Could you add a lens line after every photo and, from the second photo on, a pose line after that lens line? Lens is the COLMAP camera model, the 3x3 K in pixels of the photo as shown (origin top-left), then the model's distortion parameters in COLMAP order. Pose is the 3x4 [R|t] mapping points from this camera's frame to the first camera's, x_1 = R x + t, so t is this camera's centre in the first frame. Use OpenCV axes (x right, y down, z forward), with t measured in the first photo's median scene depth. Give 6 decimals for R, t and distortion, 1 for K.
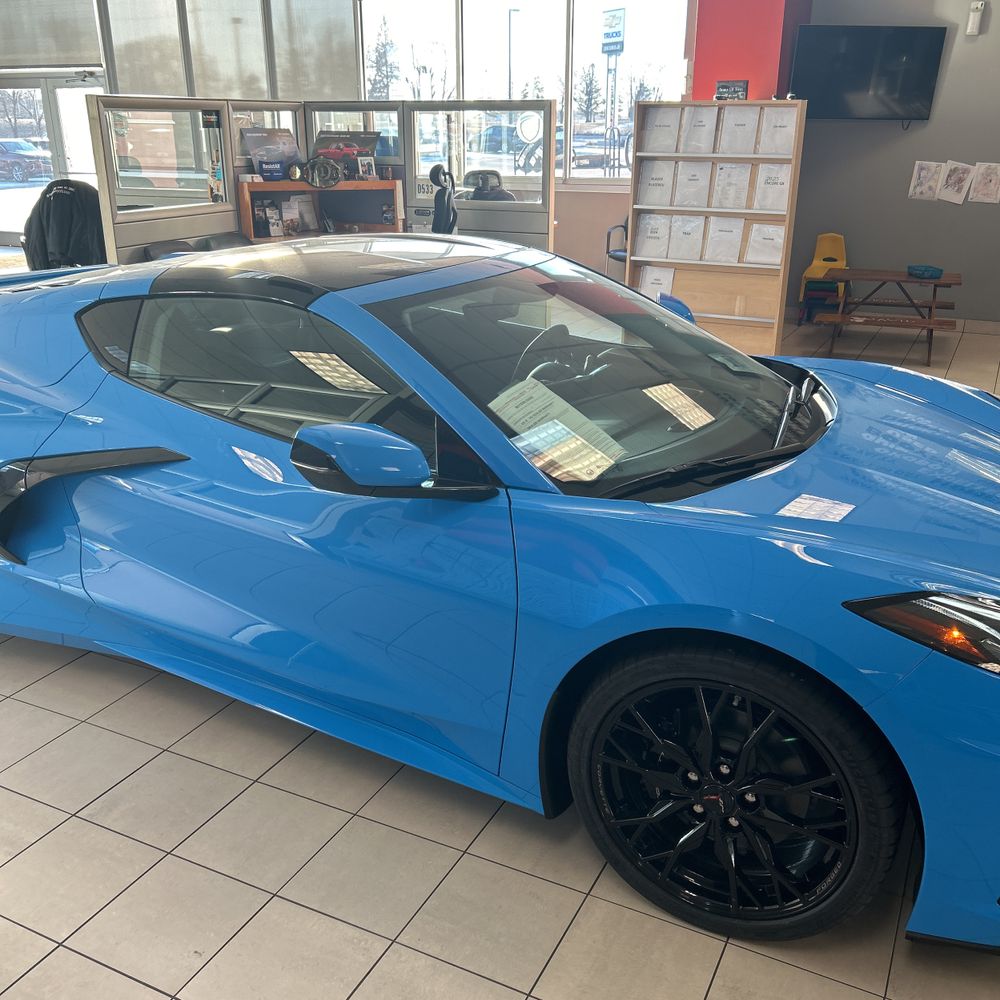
lens RADIAL K [[1012.9, 0, 501.8], [0, 1012.9, 505.2], [0, 0, 1]] dist [0.004585, 0.000000]
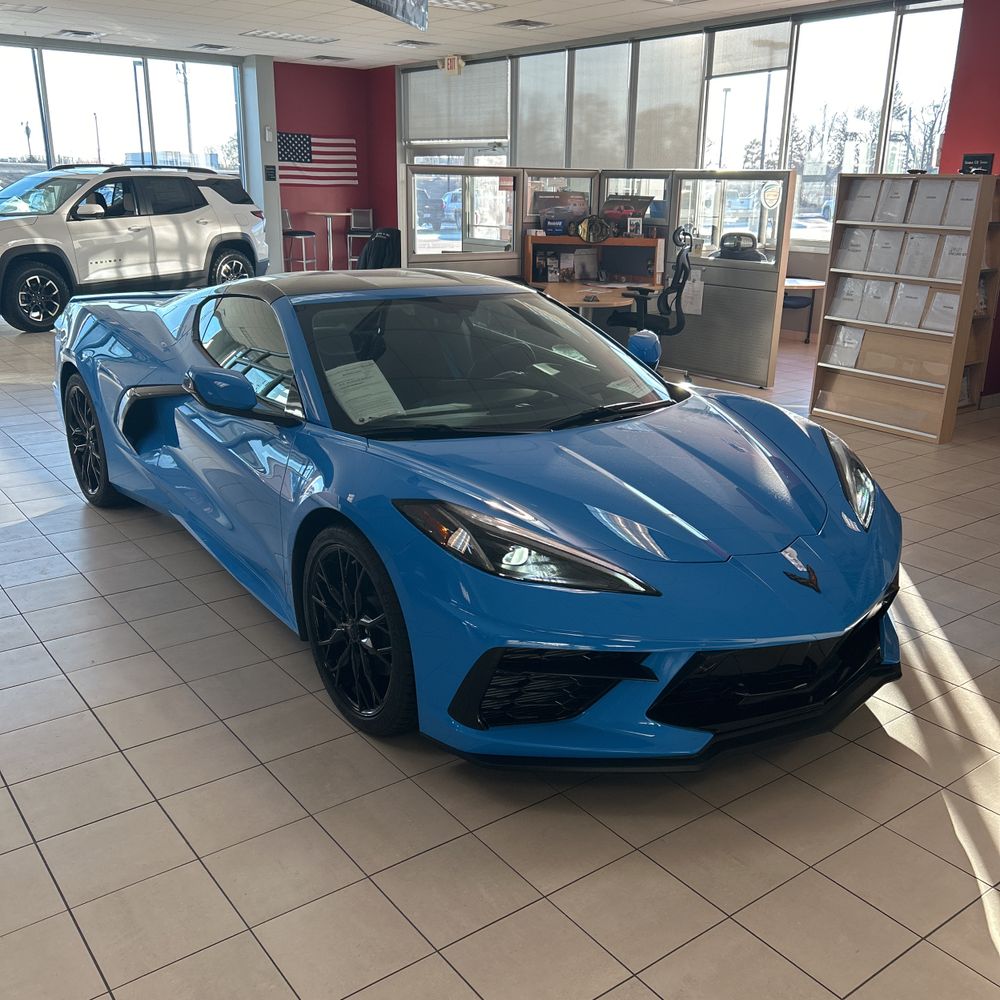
lens RADIAL K [[1012.9, 0, 499.7], [0, 1012.9, 508.1], [0, 0, 1]] dist [0.004585, 0.000000]
pose [[0.893832, 0.149856, -0.422620, 0.325723], [-0.171669, 0.985058, -0.013786, 0.029144], [0.414240, 0.084874, 0.906202, -0.098544]]
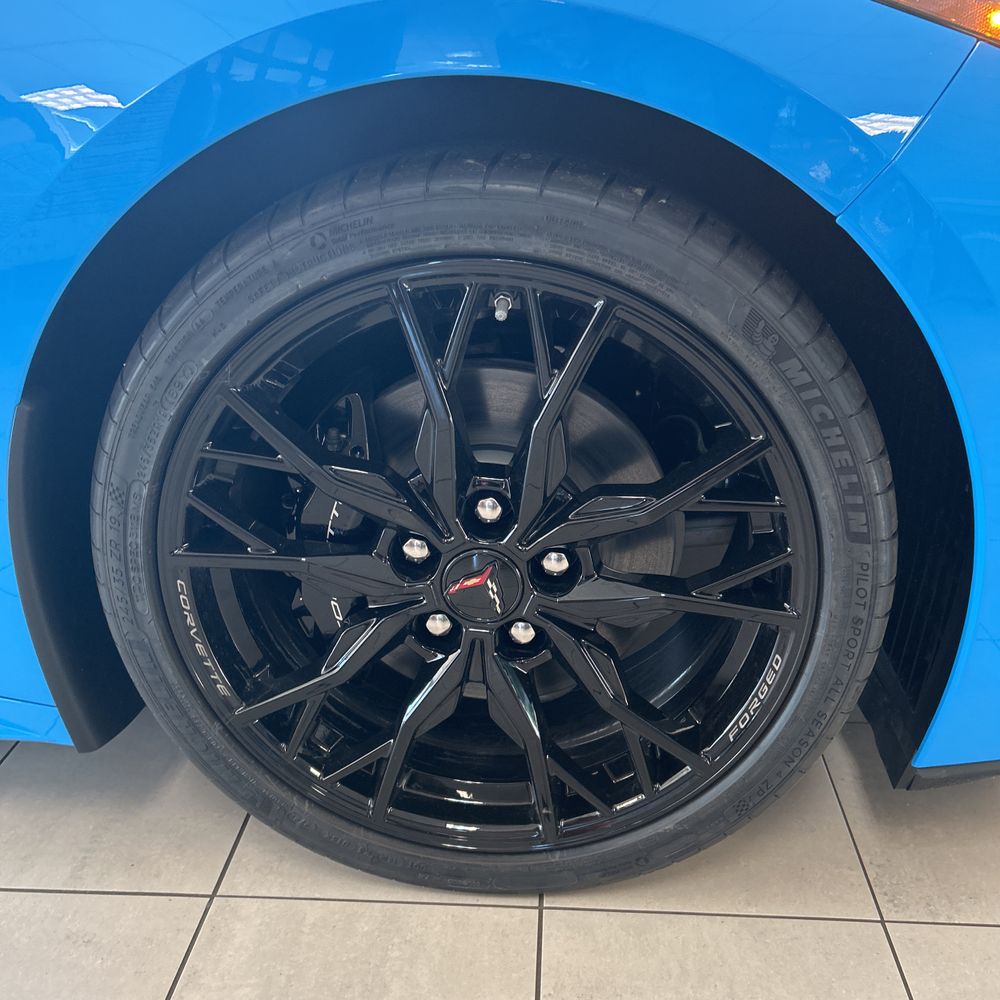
lens RADIAL K [[1012.9, 0, 507.9], [0, 1012.9, 493.3], [0, 0, 1]] dist [0.004585, 0.000000]
pose [[0.916147, -0.161406, 0.366910, 0.024194], [0.149187, 0.986887, 0.061629, 0.072089], [-0.372046, -0.001723, 0.928213, 0.192842]]
